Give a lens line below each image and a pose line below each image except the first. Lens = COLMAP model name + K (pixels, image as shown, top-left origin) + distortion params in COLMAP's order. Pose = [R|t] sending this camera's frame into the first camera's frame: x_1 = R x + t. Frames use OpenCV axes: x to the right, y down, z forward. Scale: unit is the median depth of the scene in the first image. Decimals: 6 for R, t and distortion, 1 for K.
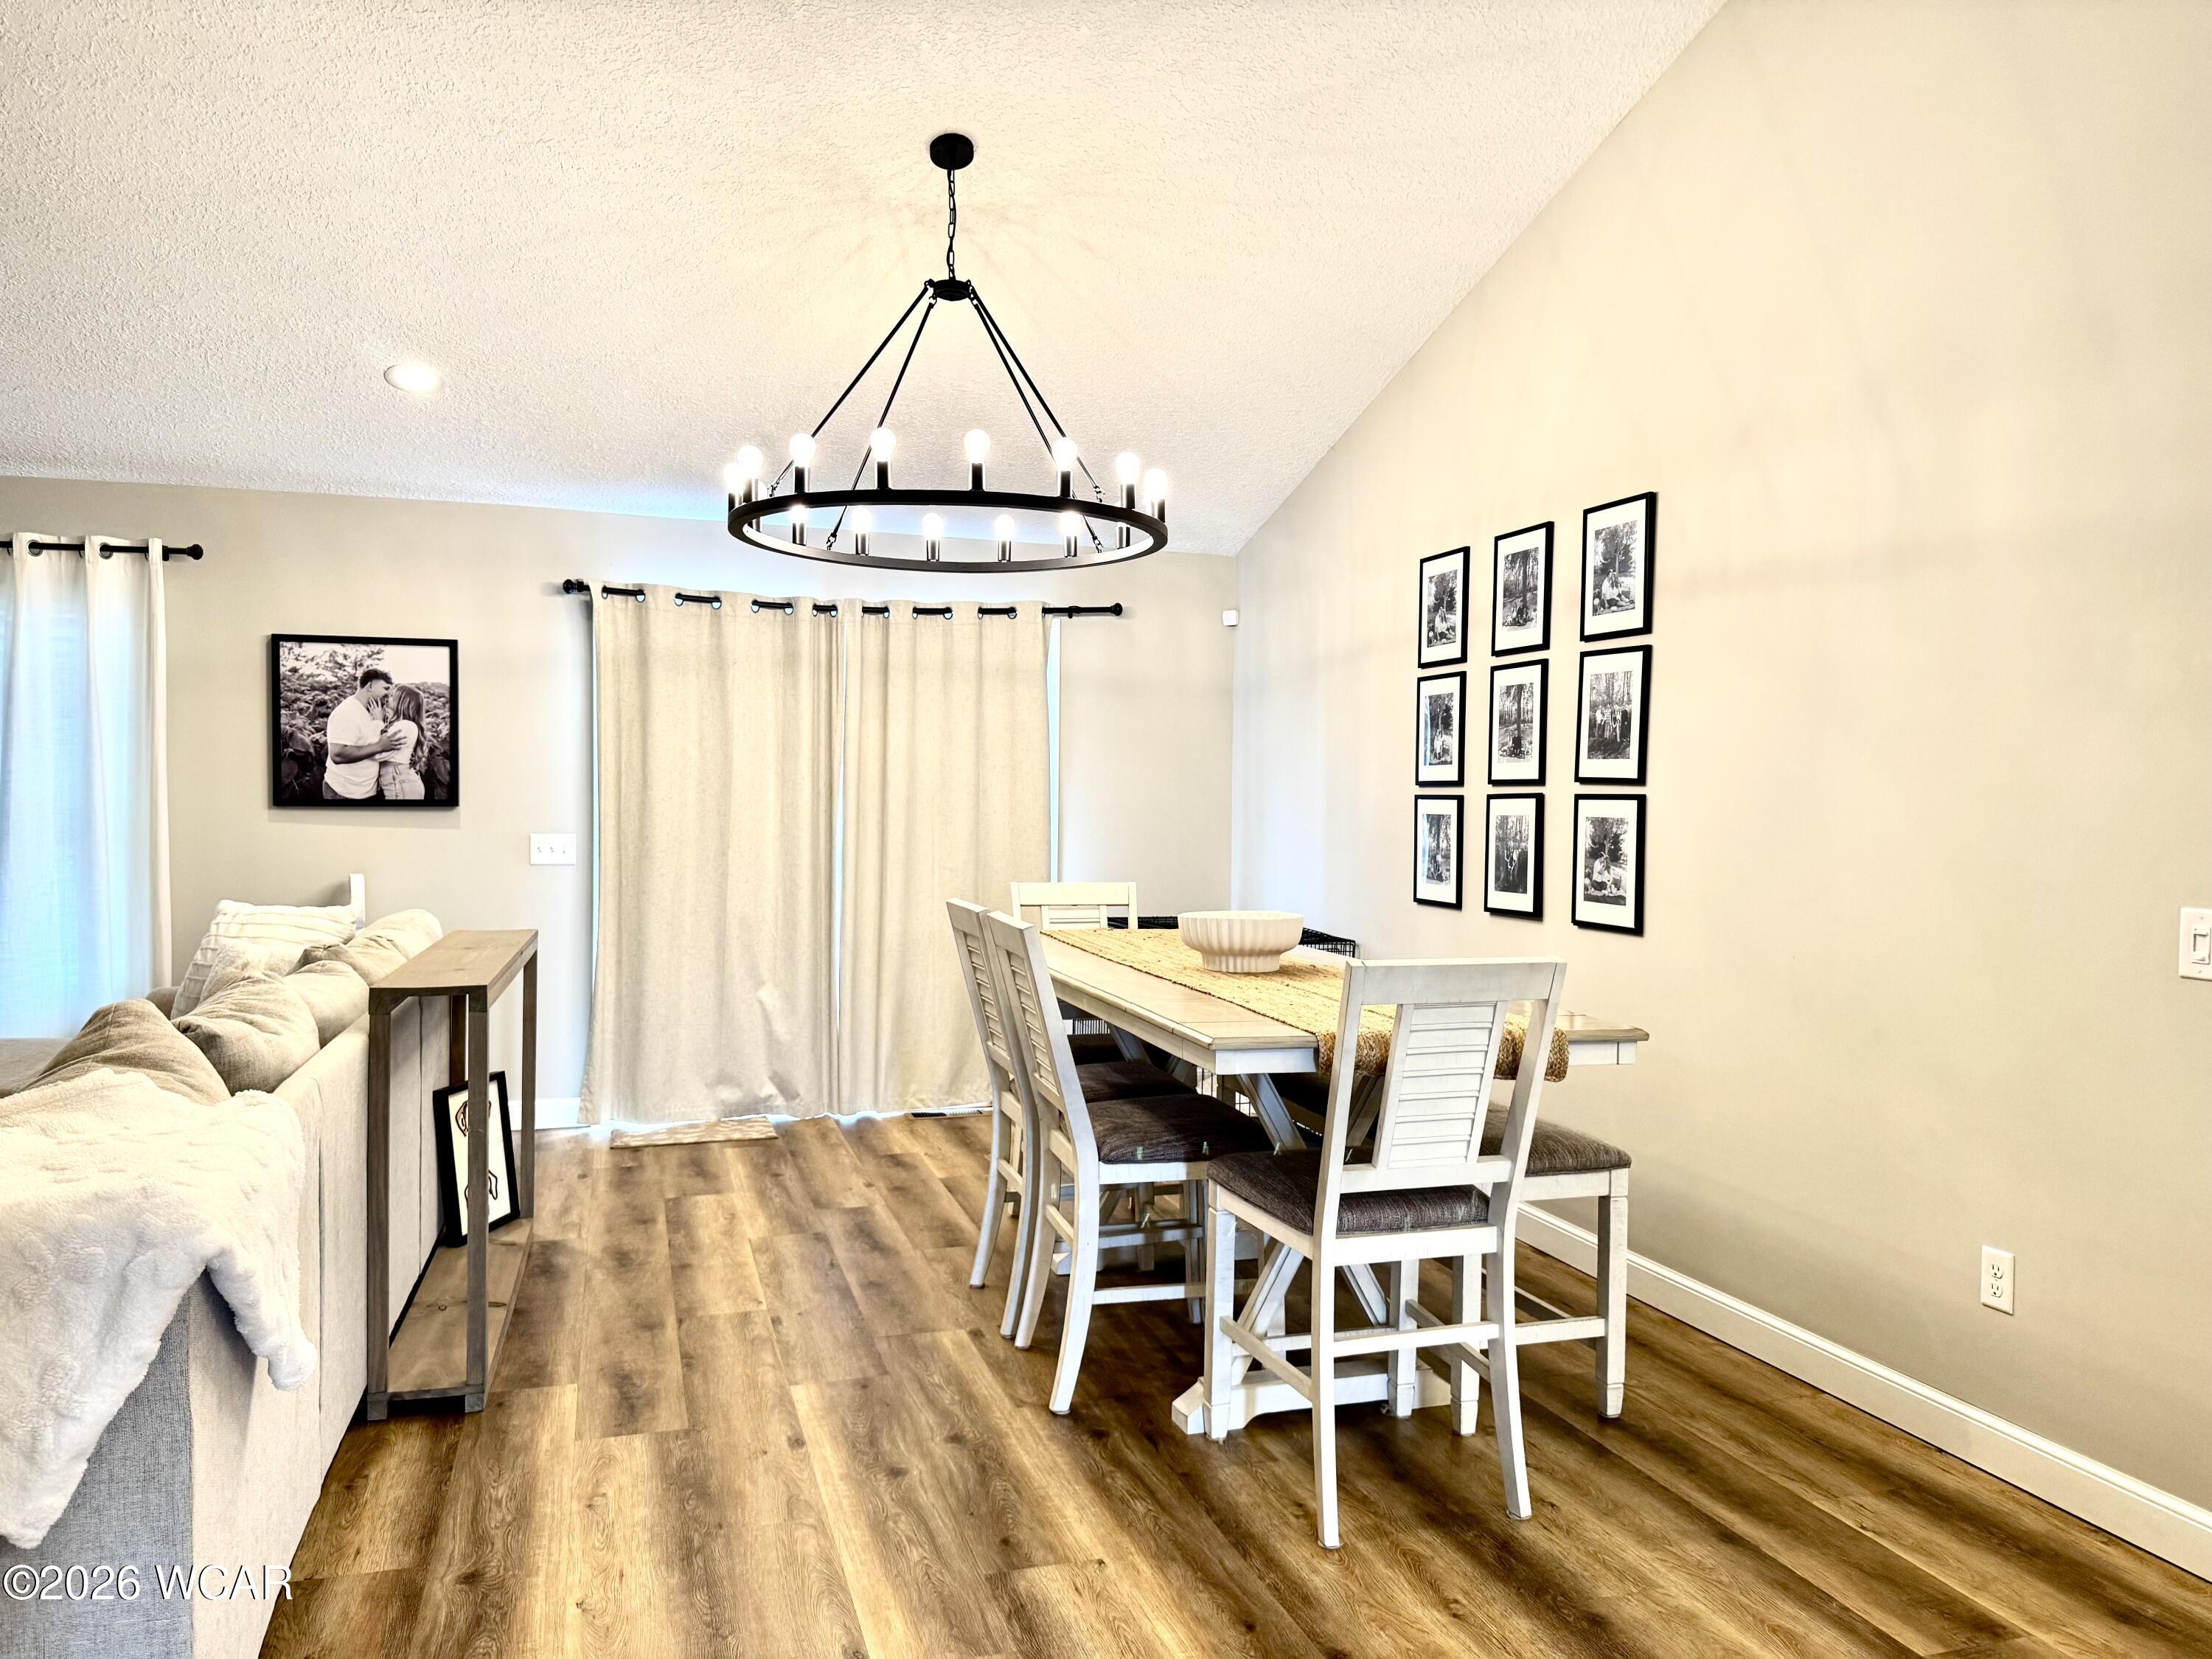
lens RADIAL K [[1554.9, 0, 1104.7], [0, 1554.9, 838.2], [0, 0, 1]] dist [0.003724, -0.018617]
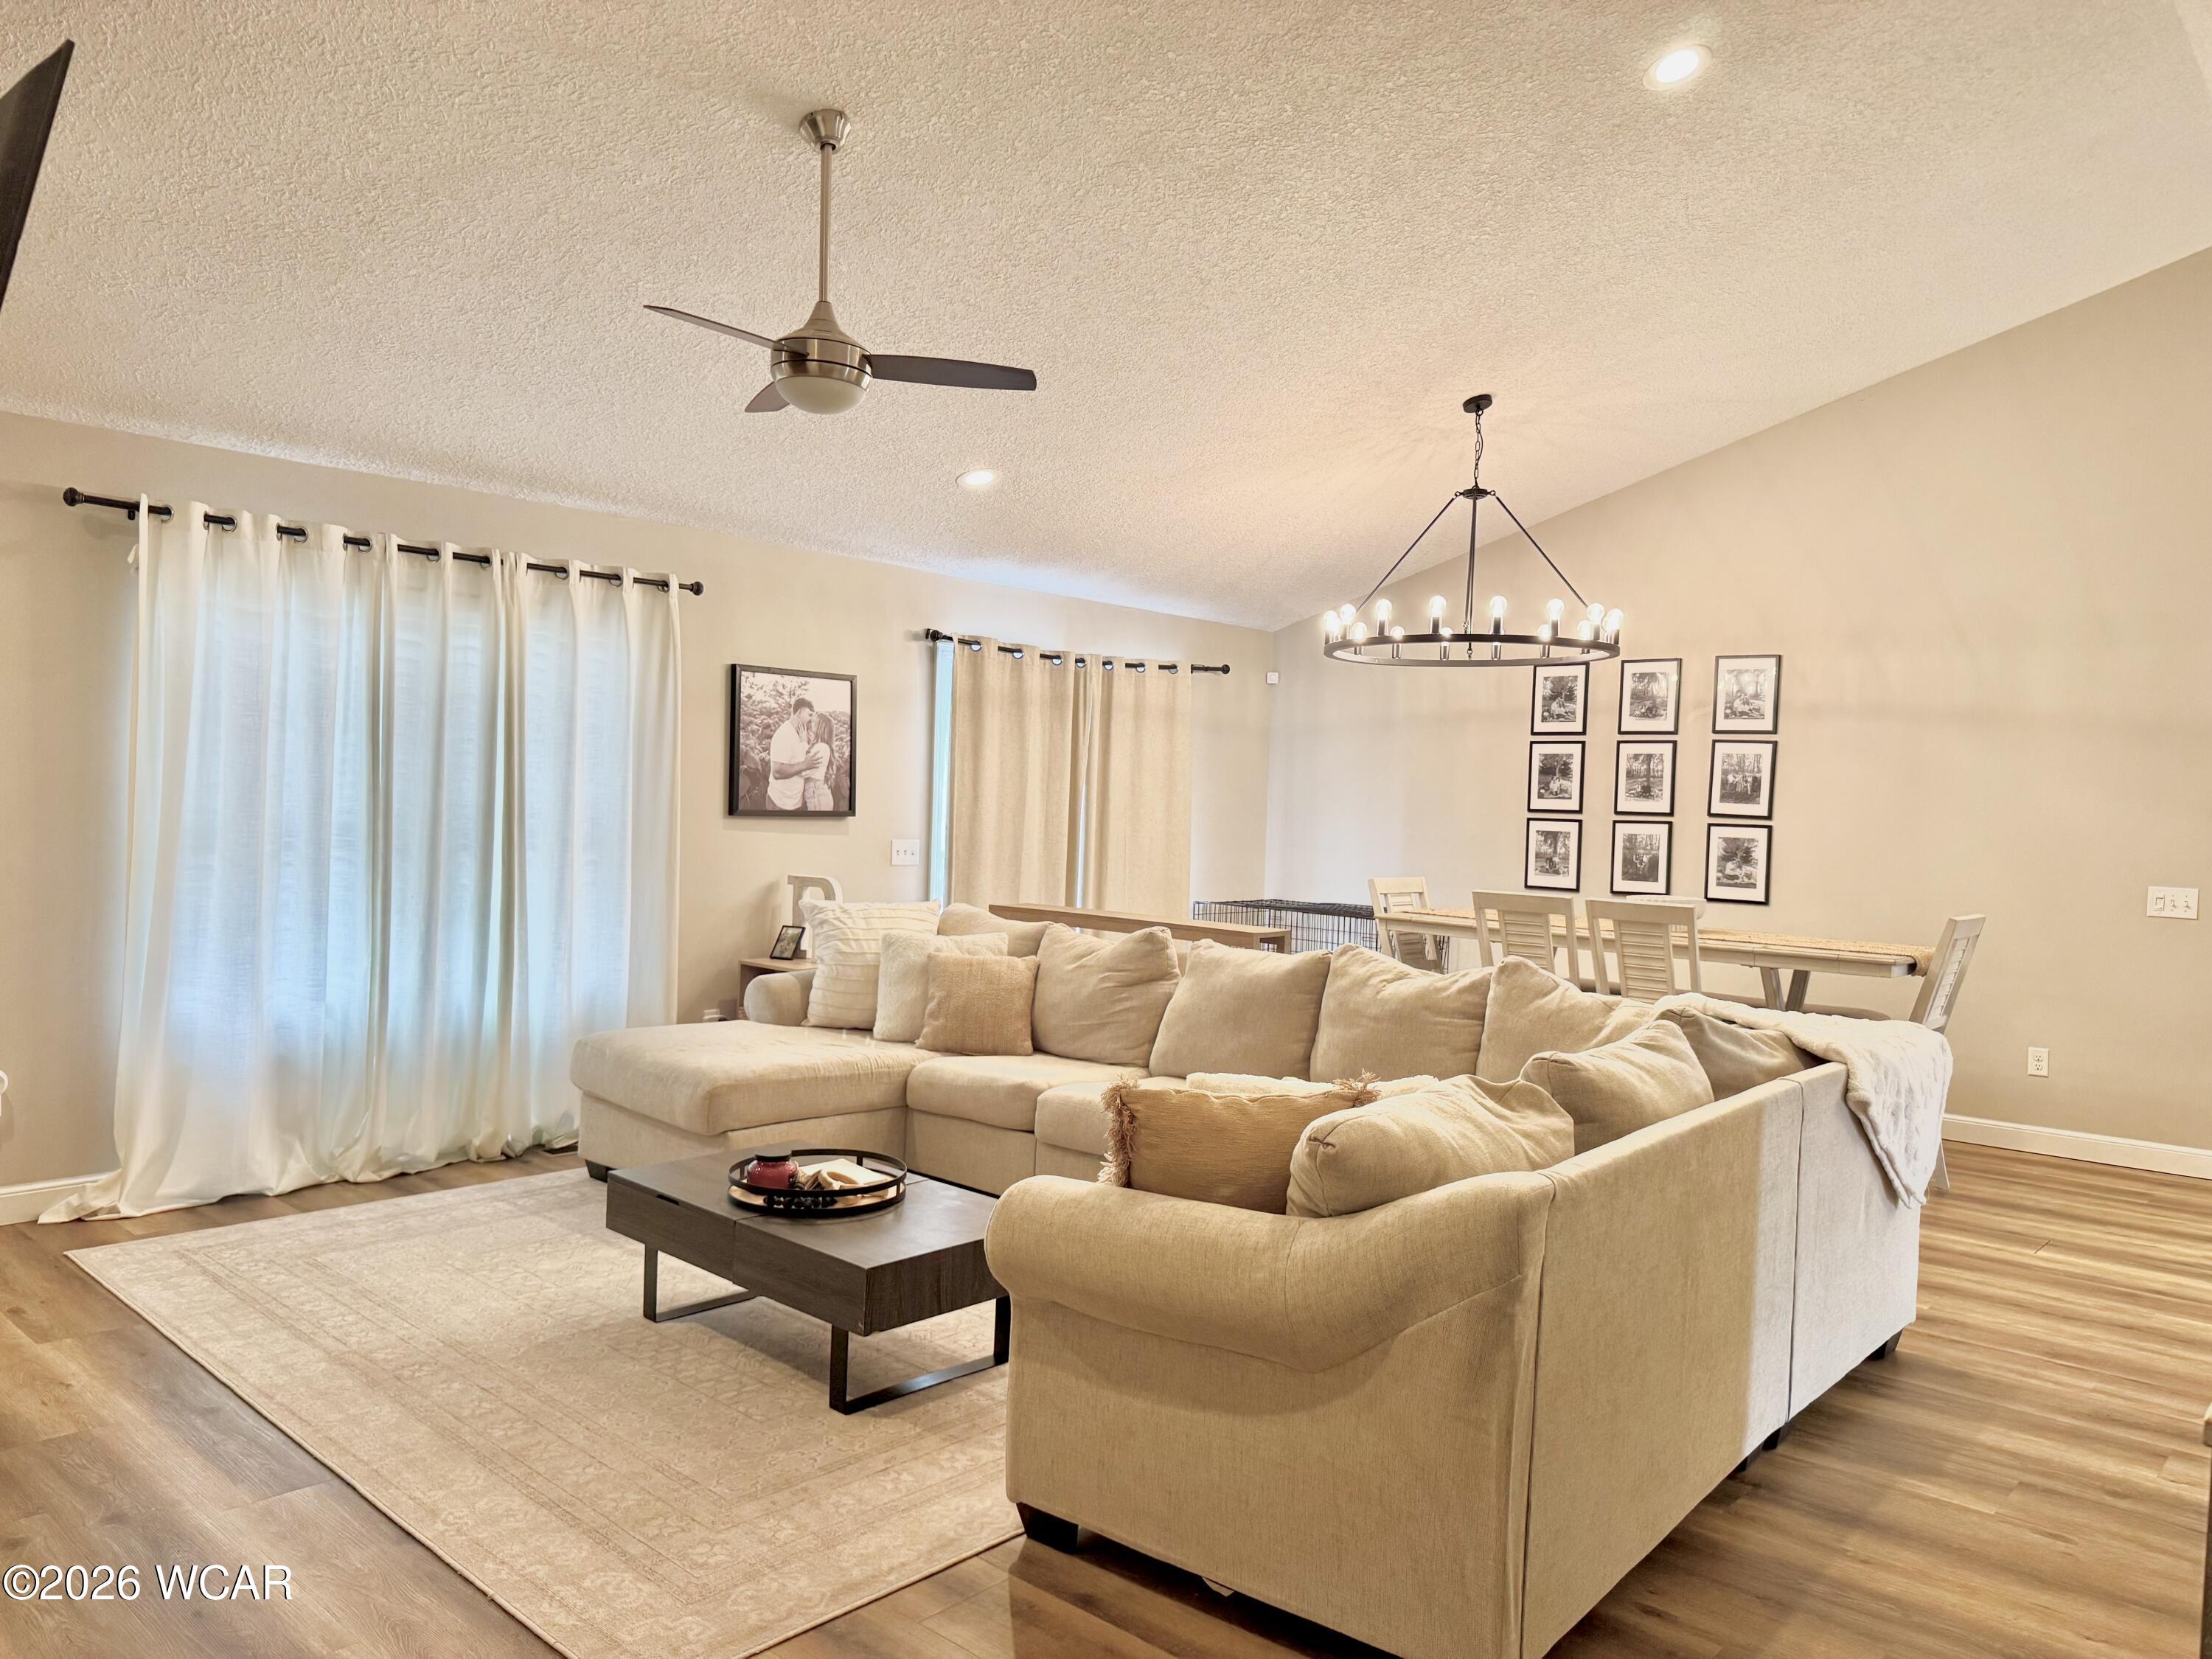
lens RADIAL K [[1554.9, 0, 1107.4], [0, 1554.9, 833.5], [0, 0, 1]] dist [0.003724, -0.018617]
pose [[0.867400, 0.004002, 0.497596, -0.897023], [-0.007512, 0.999959, 0.005052, -0.016749], [-0.497556, -0.008120, 0.867394, -0.116583]]
